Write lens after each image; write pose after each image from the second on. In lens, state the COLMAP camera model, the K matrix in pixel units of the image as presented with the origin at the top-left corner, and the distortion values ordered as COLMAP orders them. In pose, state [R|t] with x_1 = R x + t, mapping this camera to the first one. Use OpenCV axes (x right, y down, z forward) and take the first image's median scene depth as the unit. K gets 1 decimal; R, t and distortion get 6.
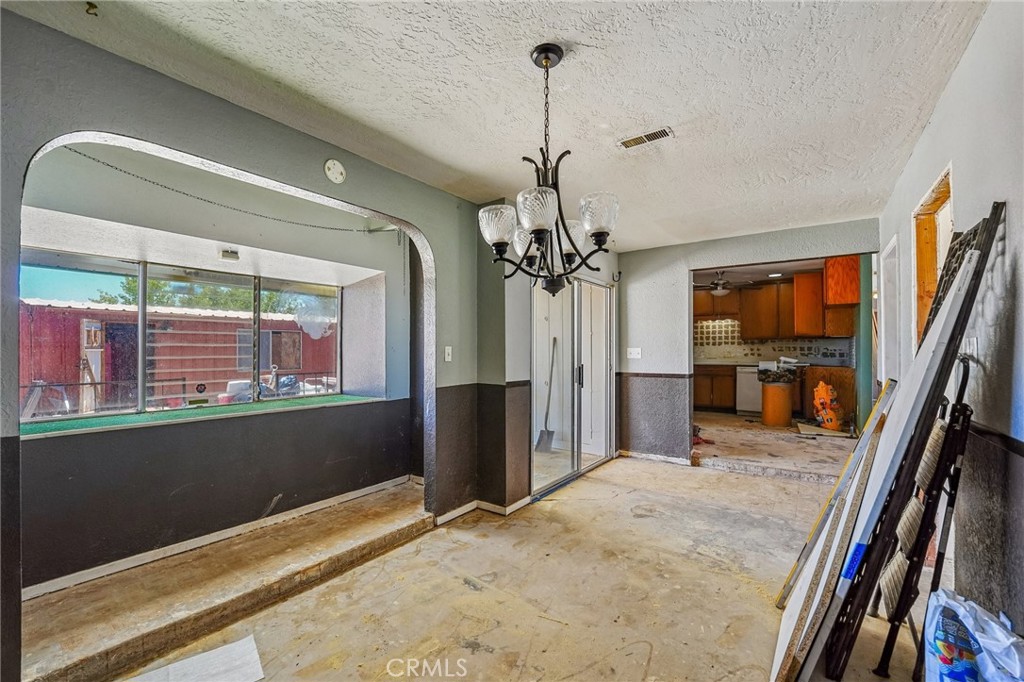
lens RADIAL K [[424.3, 0, 505.5], [0, 424.3, 348.3], [0, 0, 1]] dist [-0.018980, 0.000913]
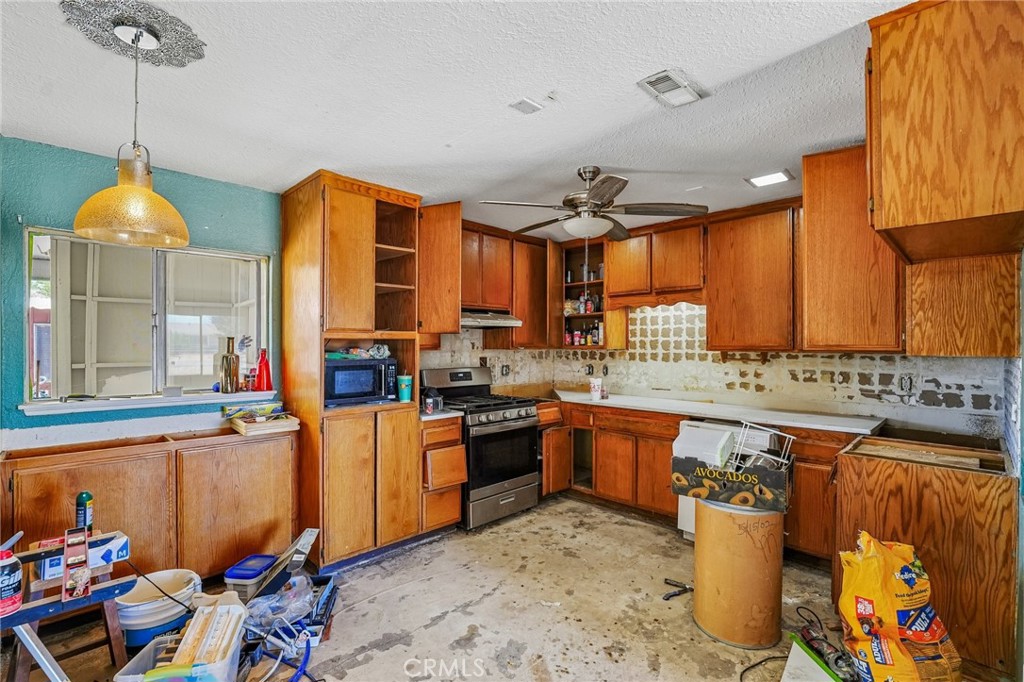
lens RADIAL K [[468.0, 0, 510.5], [0, 468.0, 342.5], [0, 0, 1]] dist [-0.002396, -0.000530]
pose [[0.988085, 0.007930, -0.153705, 0.434266], [-0.007183, 0.999960, 0.005414, -0.030268], [0.153742, -0.004246, 0.988102, 0.509506]]
